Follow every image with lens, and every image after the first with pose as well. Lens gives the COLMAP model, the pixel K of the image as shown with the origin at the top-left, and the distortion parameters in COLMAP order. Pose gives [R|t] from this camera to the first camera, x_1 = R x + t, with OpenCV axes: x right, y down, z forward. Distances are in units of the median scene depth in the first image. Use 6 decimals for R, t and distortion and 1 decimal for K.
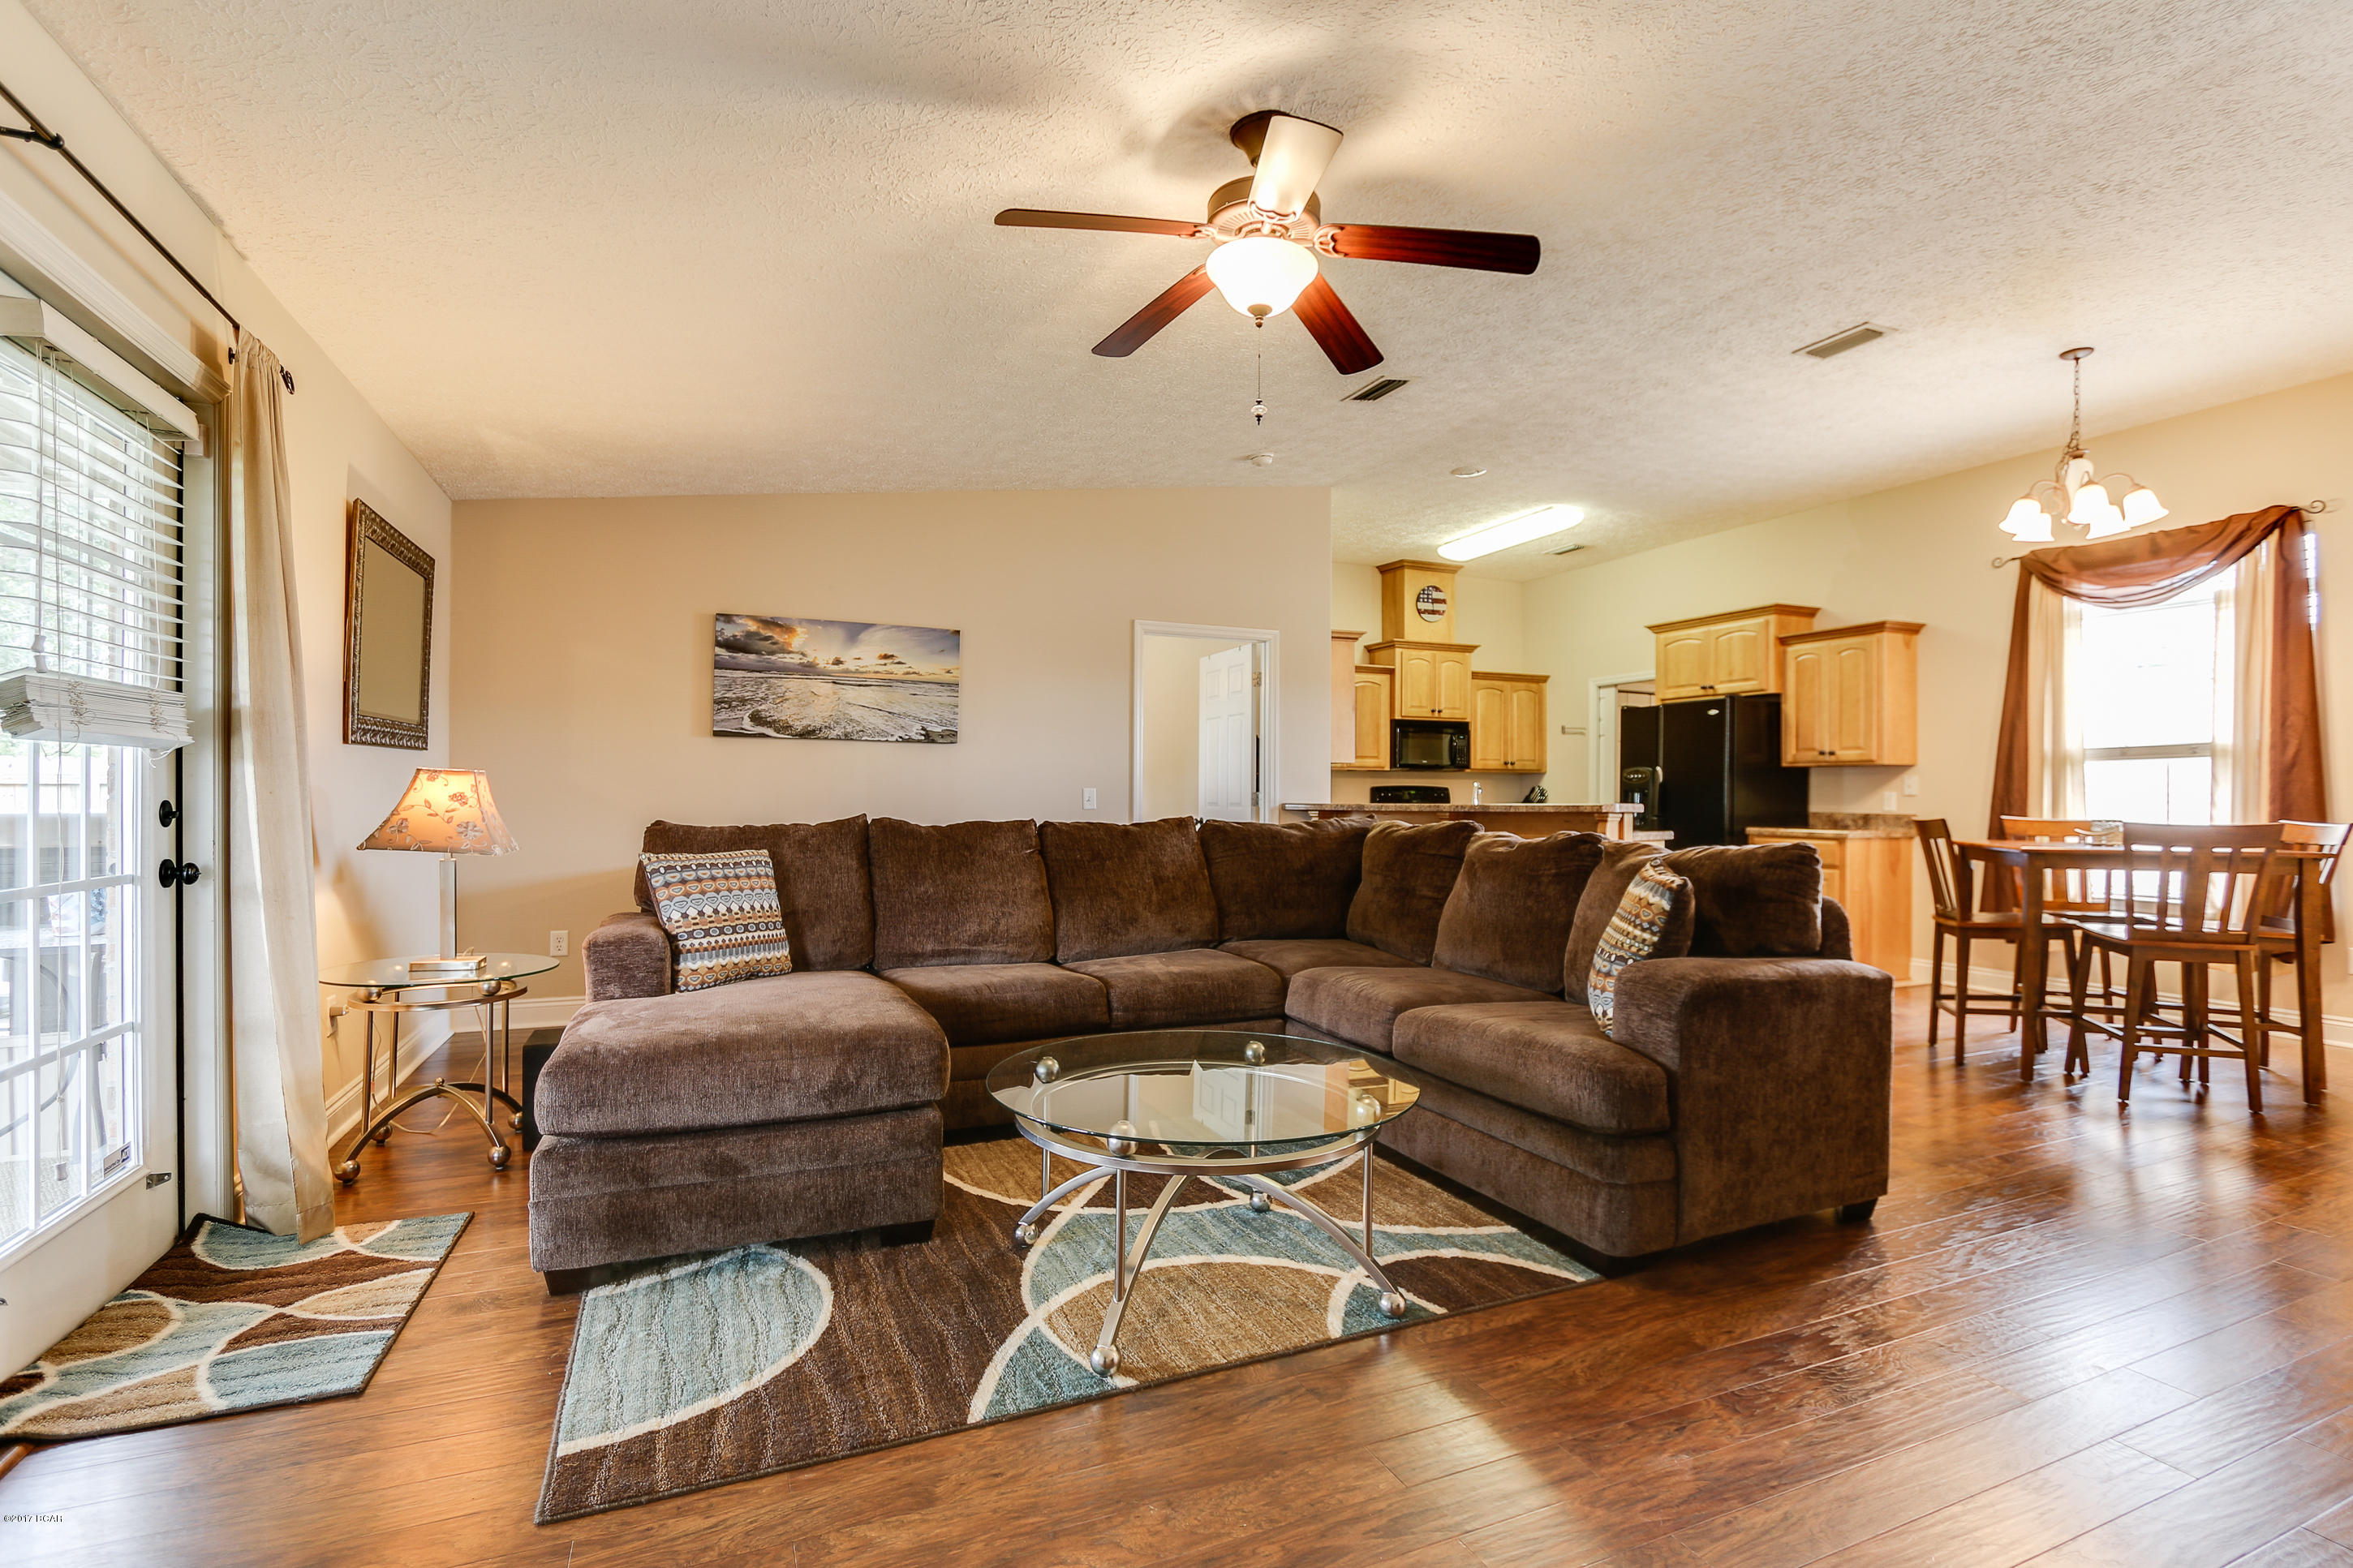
lens RADIAL K [[1096.4, 0, 1179.2], [0, 1096.4, 798.5], [0, 0, 1]] dist [-0.015341, 0.000623]
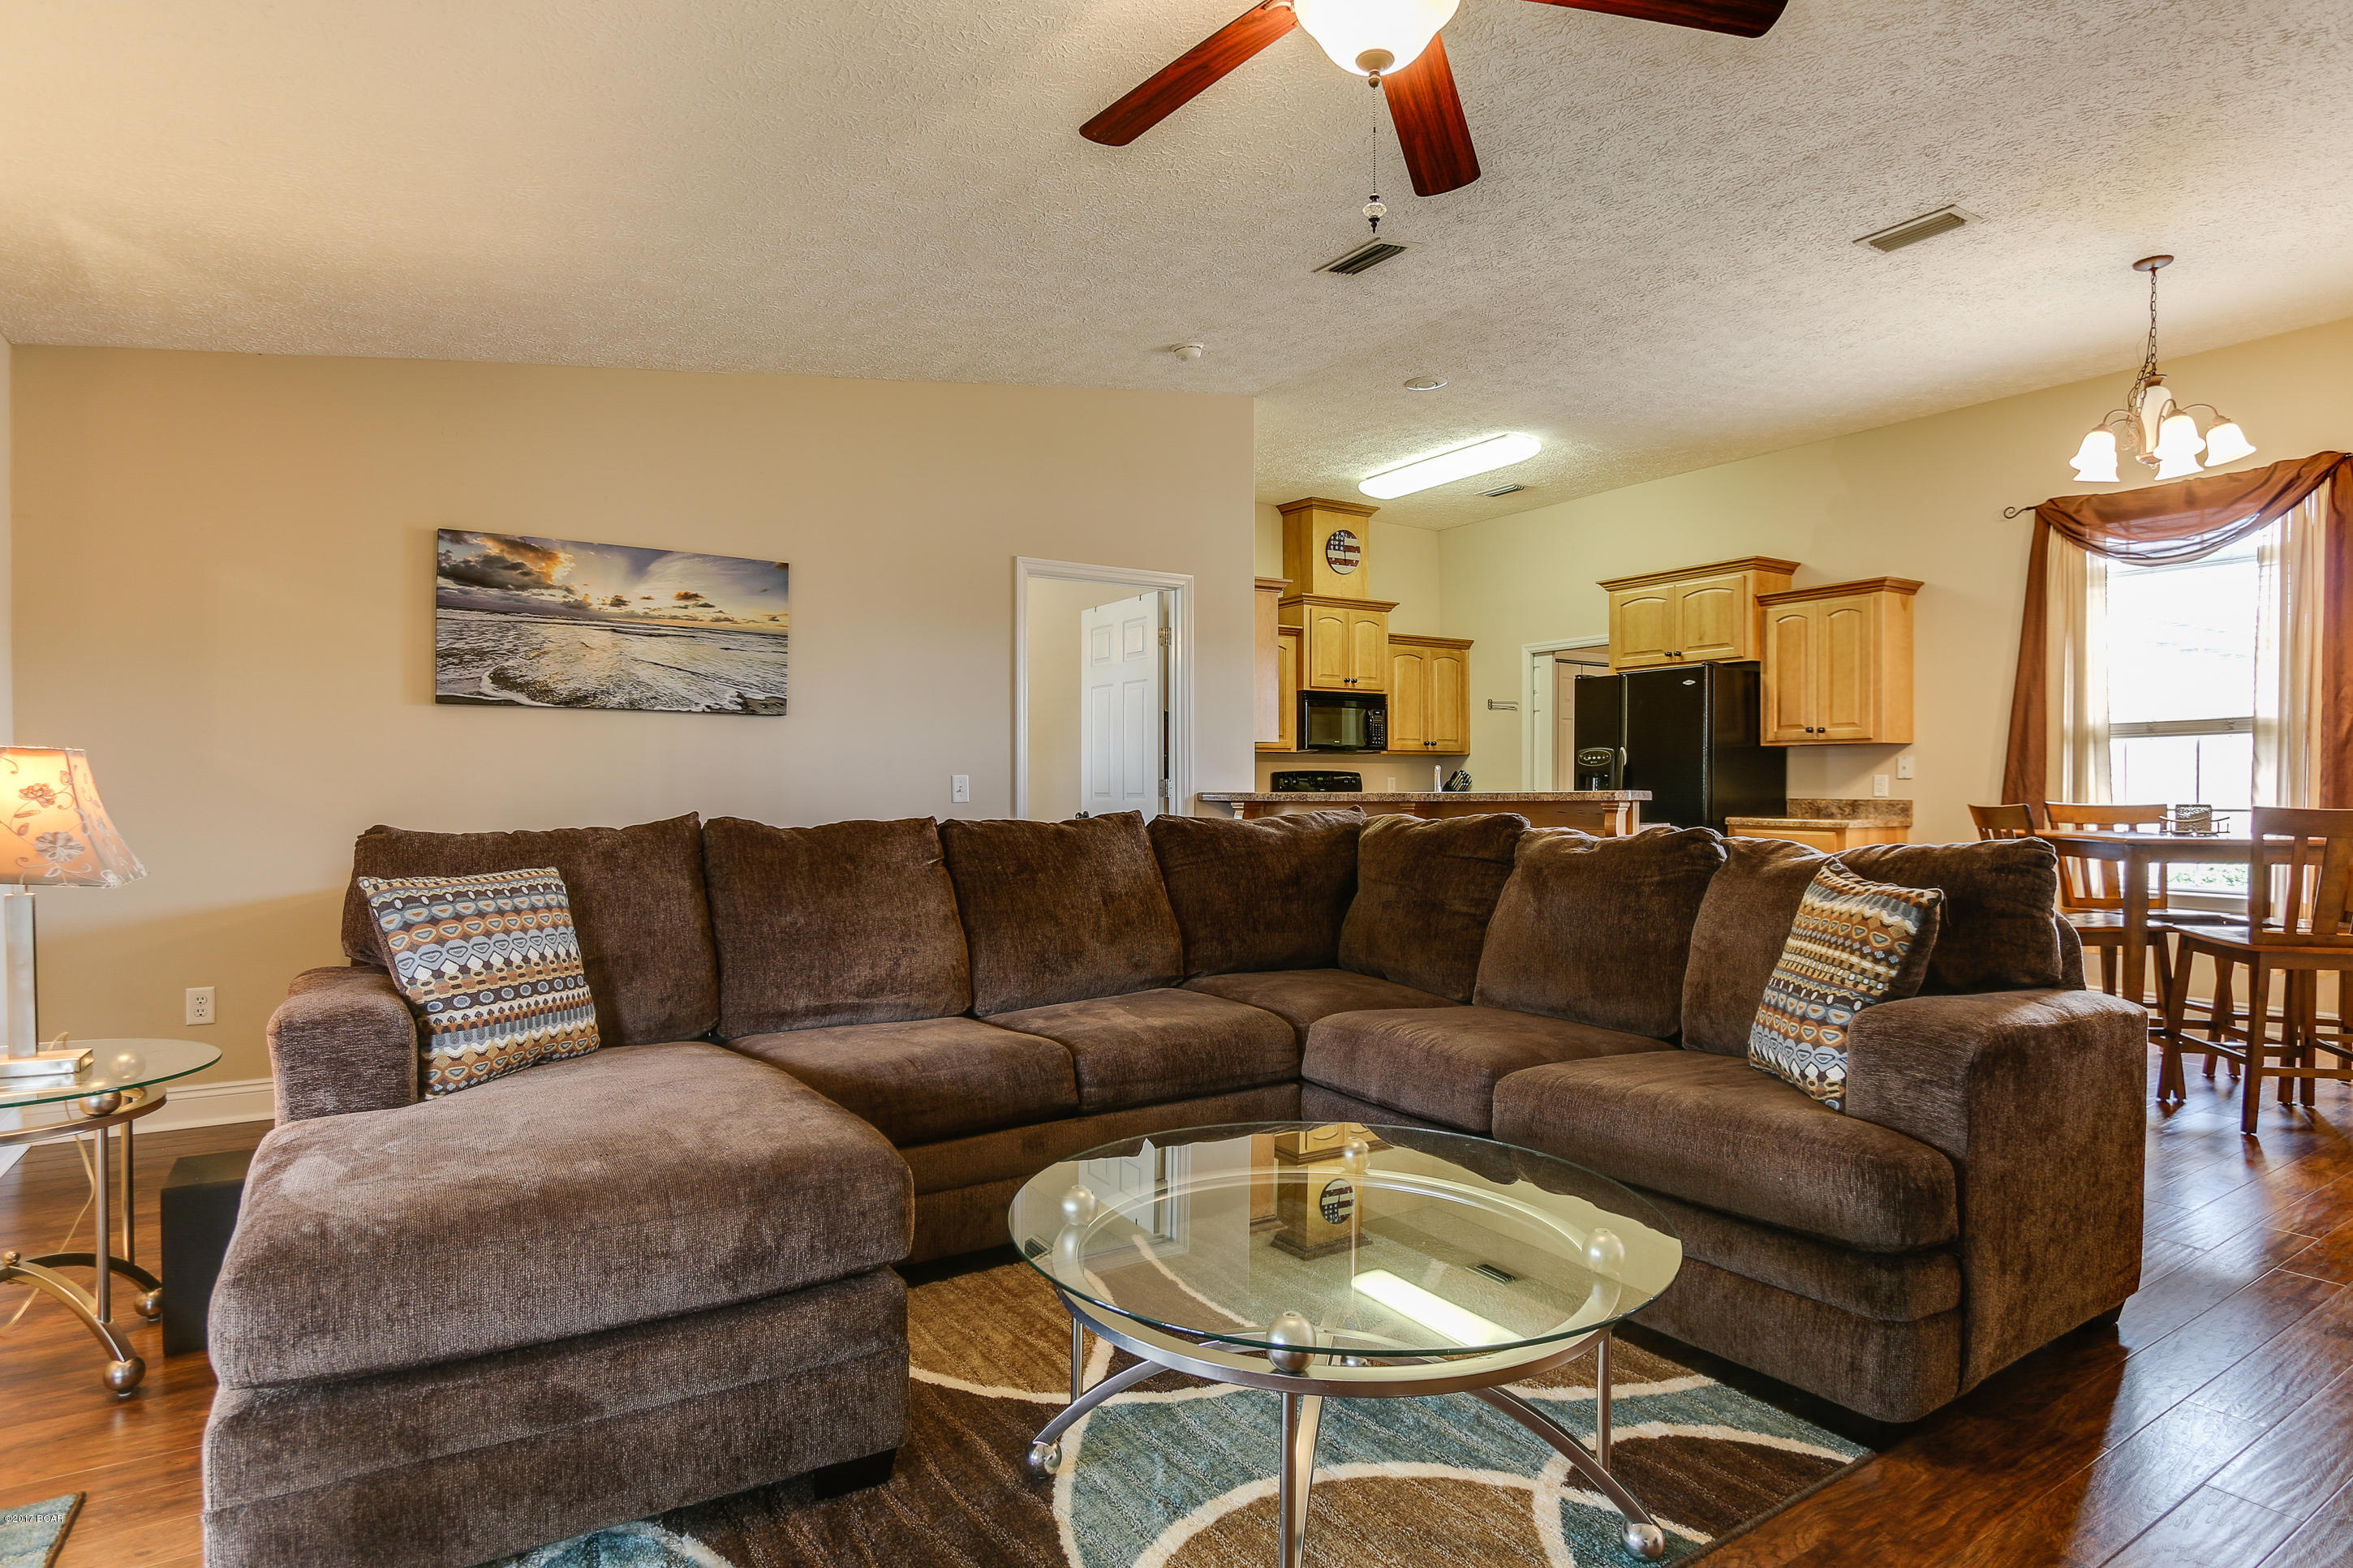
lens RADIAL K [[1259.2, 0, 1176.7], [0, 1259.2, 803.3], [0, 0, 1]] dist [-0.012562, 0.000814]
pose [[0.986578, -0.008863, 0.163049, -0.101087], [0.006865, 0.999894, 0.012813, 0.000208], [-0.163145, -0.011522, 0.986535, 0.143340]]
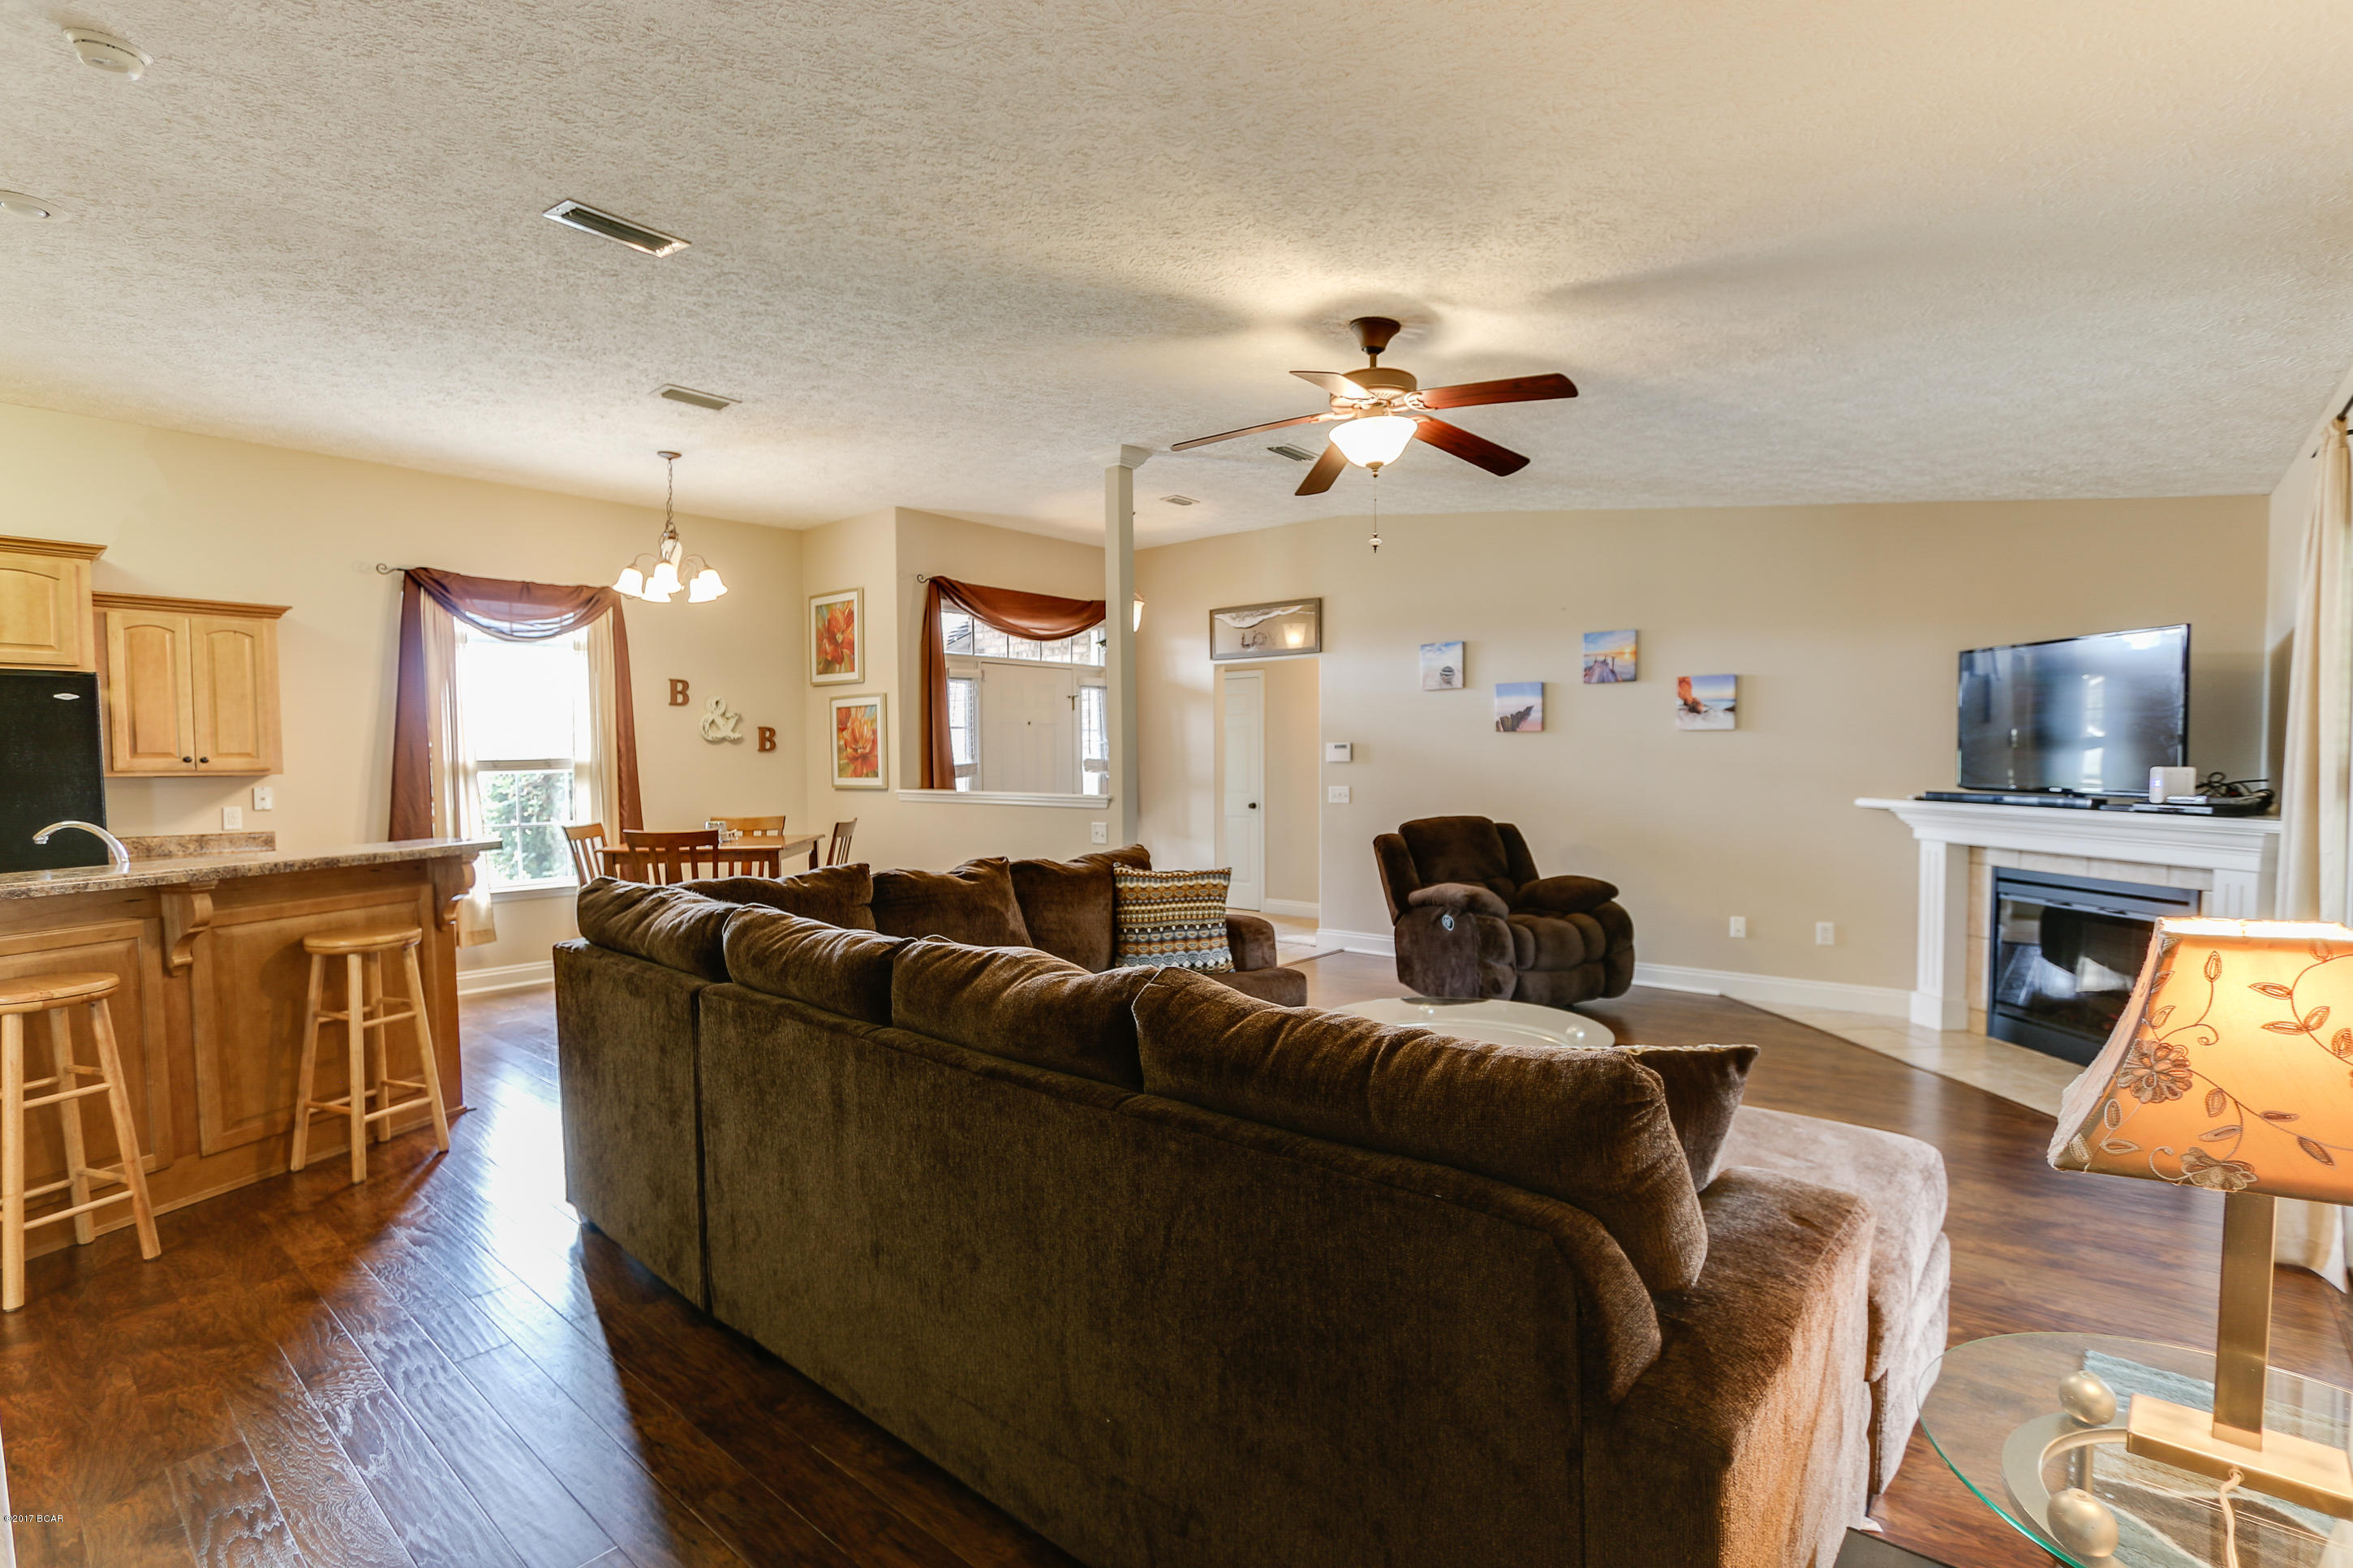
lens RADIAL K [[1095.2, 0, 1171.5], [0, 1095.2, 807.0], [0, 0, 1]] dist [-0.015872, 0.000869]
pose [[-0.429864, -0.042538, 0.901891, -0.581330], [0.007957, 0.998672, 0.050895, -0.061117], [-0.902858, 0.029054, -0.428955, 1.023034]]
